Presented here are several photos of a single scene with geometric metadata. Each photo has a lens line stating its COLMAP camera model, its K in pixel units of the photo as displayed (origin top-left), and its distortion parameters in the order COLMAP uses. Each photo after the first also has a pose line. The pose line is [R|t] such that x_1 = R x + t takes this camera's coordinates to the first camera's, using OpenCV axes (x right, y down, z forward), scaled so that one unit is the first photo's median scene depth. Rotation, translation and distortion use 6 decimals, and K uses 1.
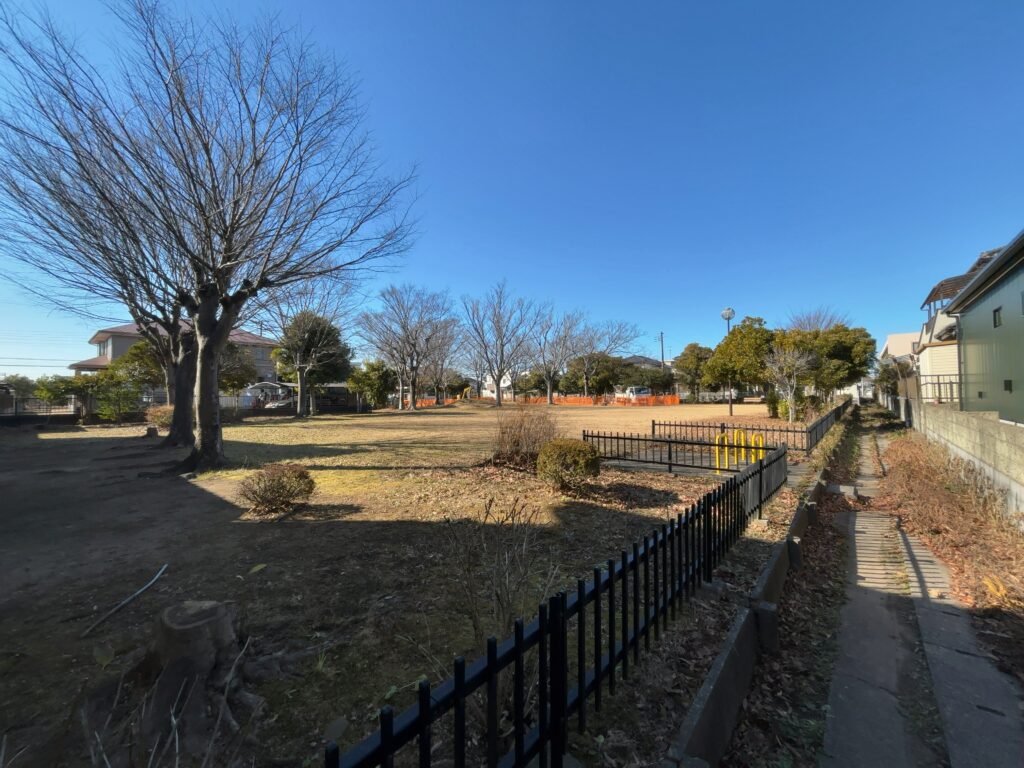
lens RADIAL K [[411.6, 0, 512.0], [0, 411.6, 384.0], [0, 0, 1]] dist [-0.000063, -0.000003]
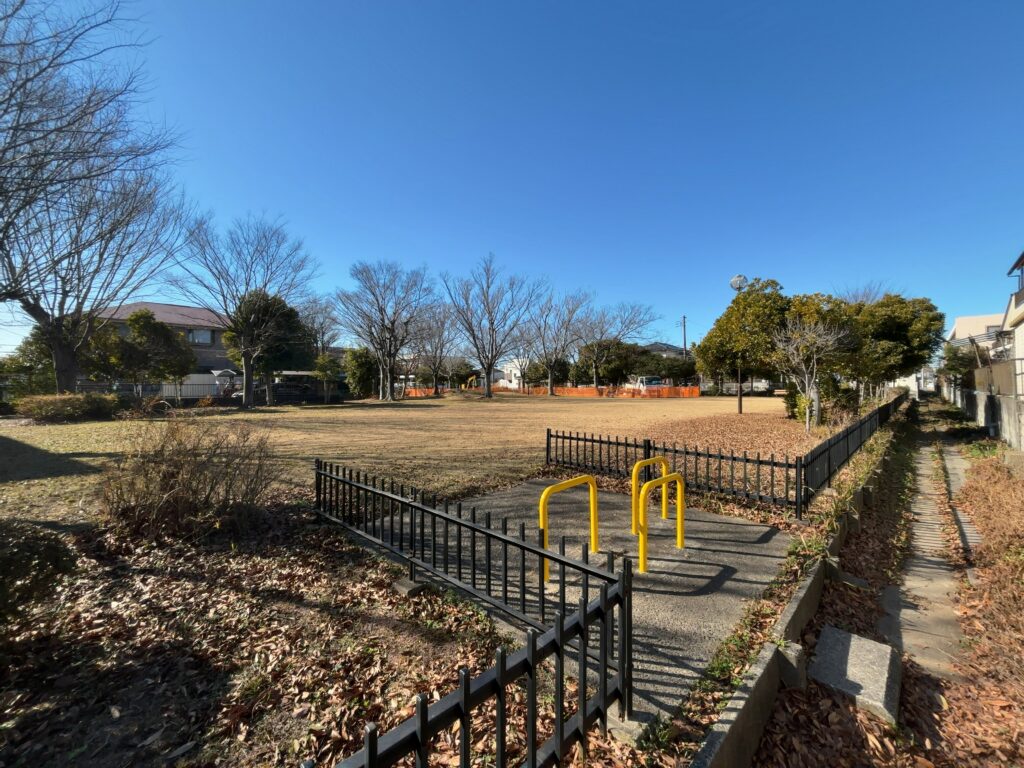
lens RADIAL K [[411.6, 0, 512.0], [0, 411.6, 384.0], [0, 0, 1]] dist [-0.000063, -0.000003]
pose [[0.996902, 0.006246, -0.078408, 0.116486], [-0.004266, 0.999668, 0.025405, 0.002349], [0.078540, -0.024991, 0.996598, 0.137154]]
